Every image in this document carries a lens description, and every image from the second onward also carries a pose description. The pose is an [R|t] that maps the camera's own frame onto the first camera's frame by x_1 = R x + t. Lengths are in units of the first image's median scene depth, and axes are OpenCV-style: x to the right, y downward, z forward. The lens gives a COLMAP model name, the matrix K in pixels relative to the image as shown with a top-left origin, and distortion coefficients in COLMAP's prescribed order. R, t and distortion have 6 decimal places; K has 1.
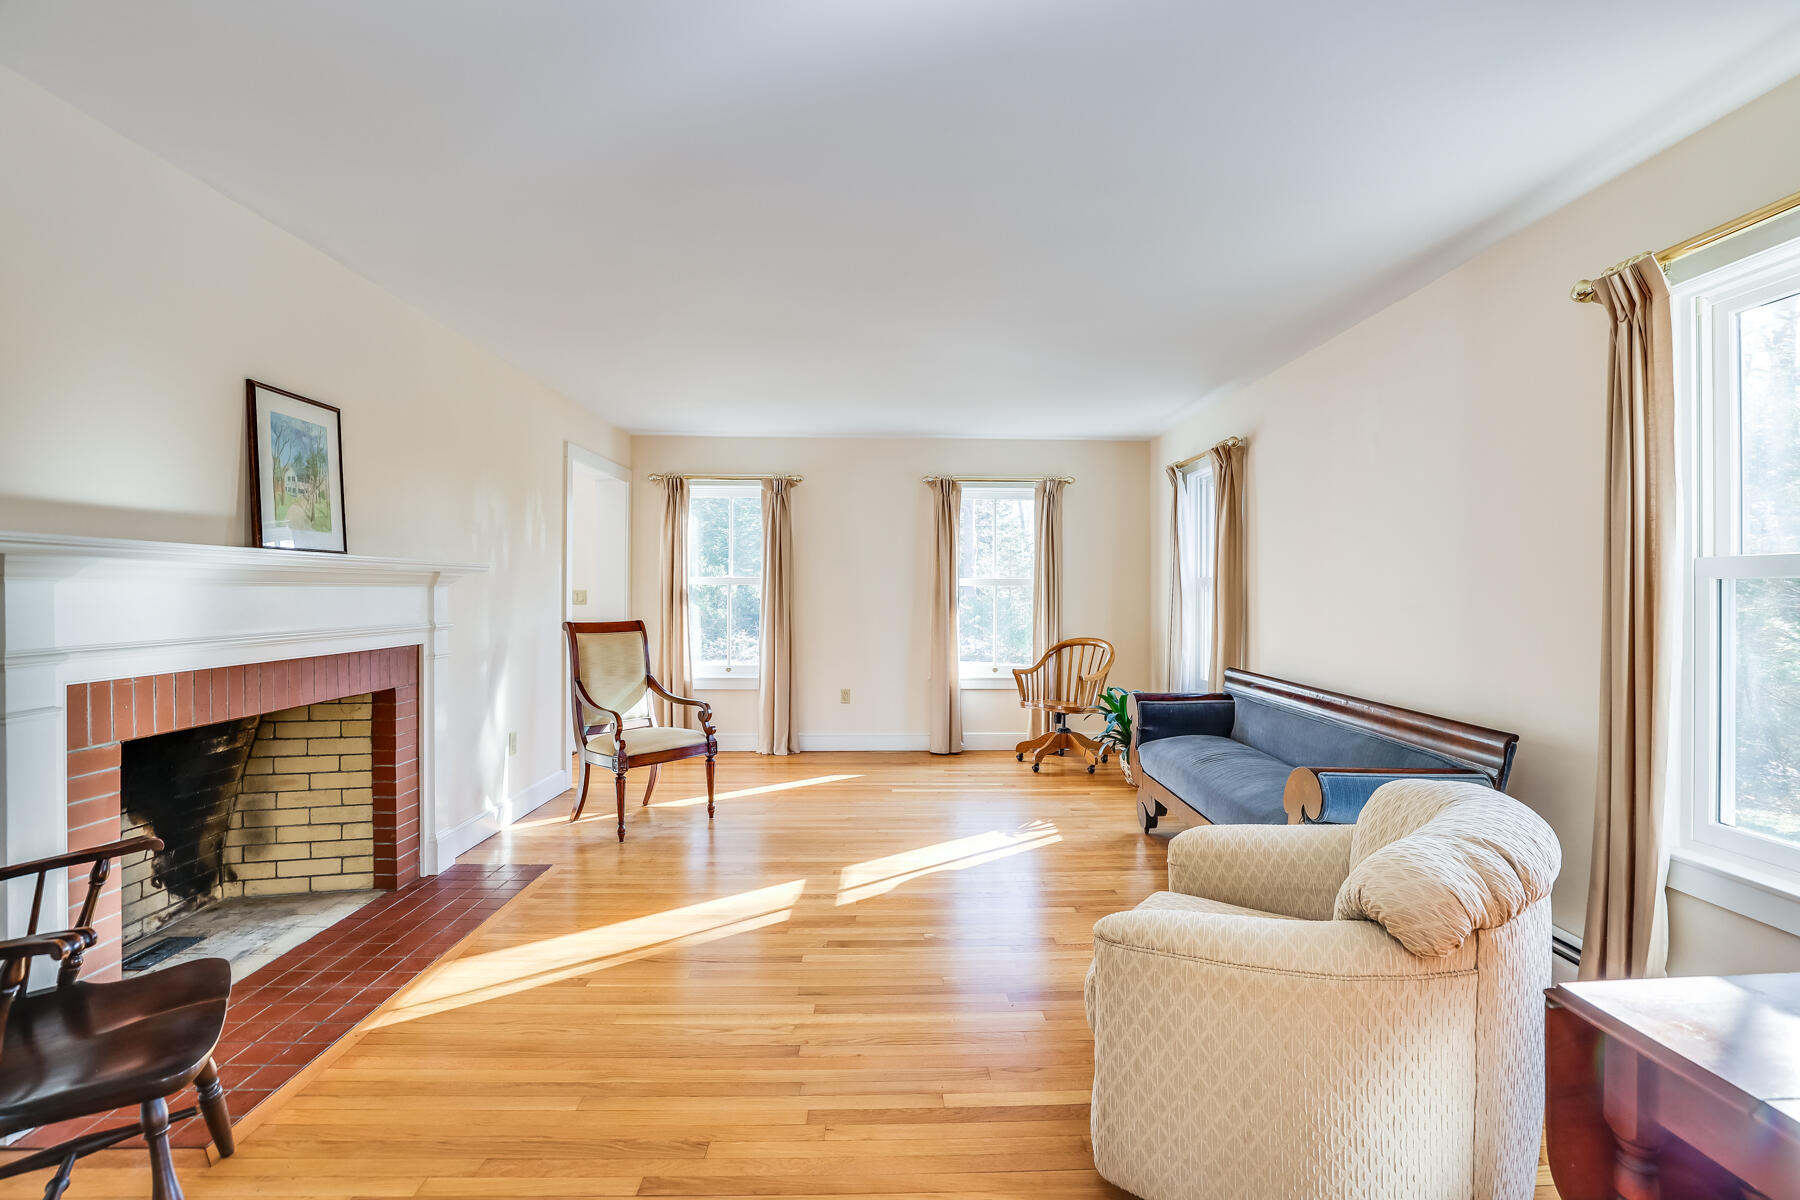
lens RADIAL K [[852.8, 0, 900.0], [0, 852.8, 600.0], [0, 0, 1]] dist [-0.000856, 0.000085]
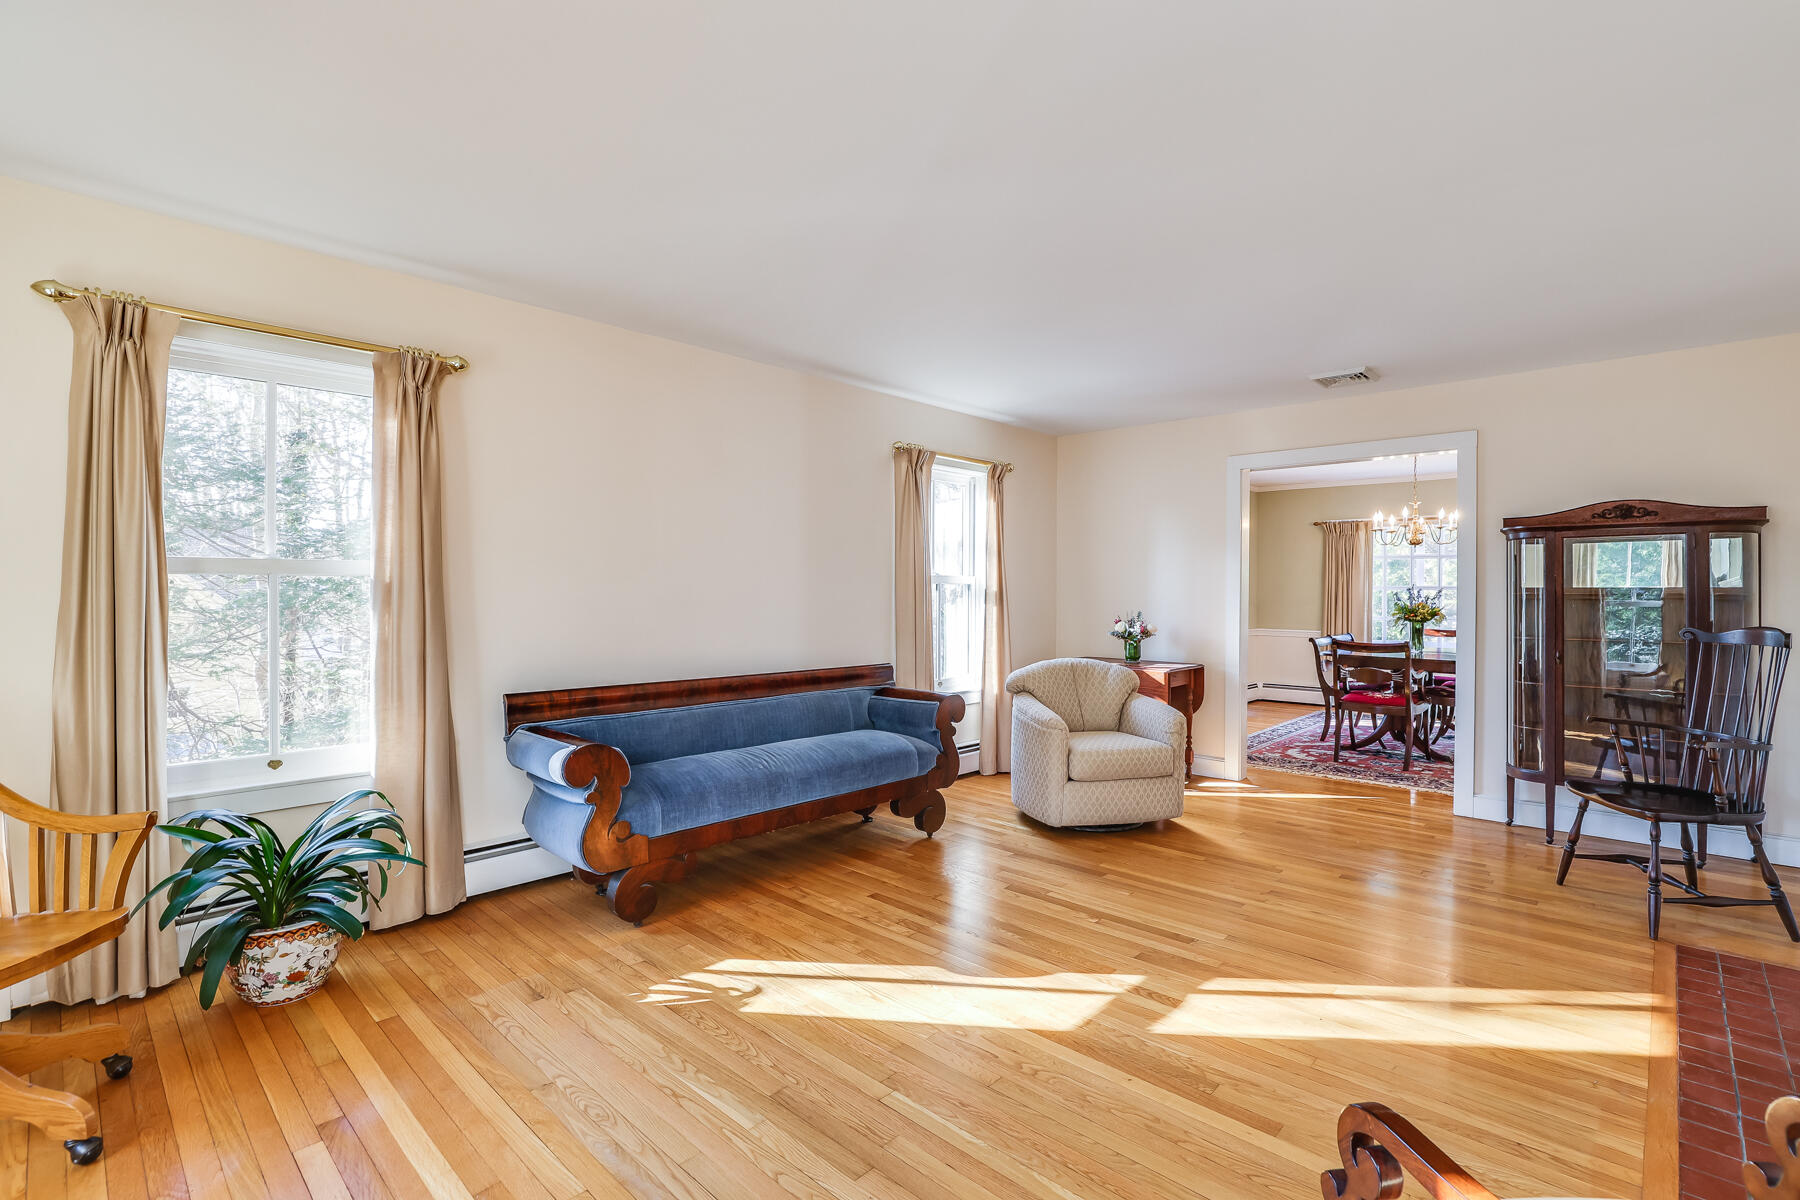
lens RADIAL K [[852.8, 0, 900.0], [0, 852.8, 600.0], [0, 0, 1]] dist [-0.000856, 0.000085]
pose [[-0.745042, -0.023798, 0.666593, -0.419868], [-0.014384, 0.999704, 0.019614, -0.016114], [-0.666862, 0.005025, -0.745164, 1.702537]]
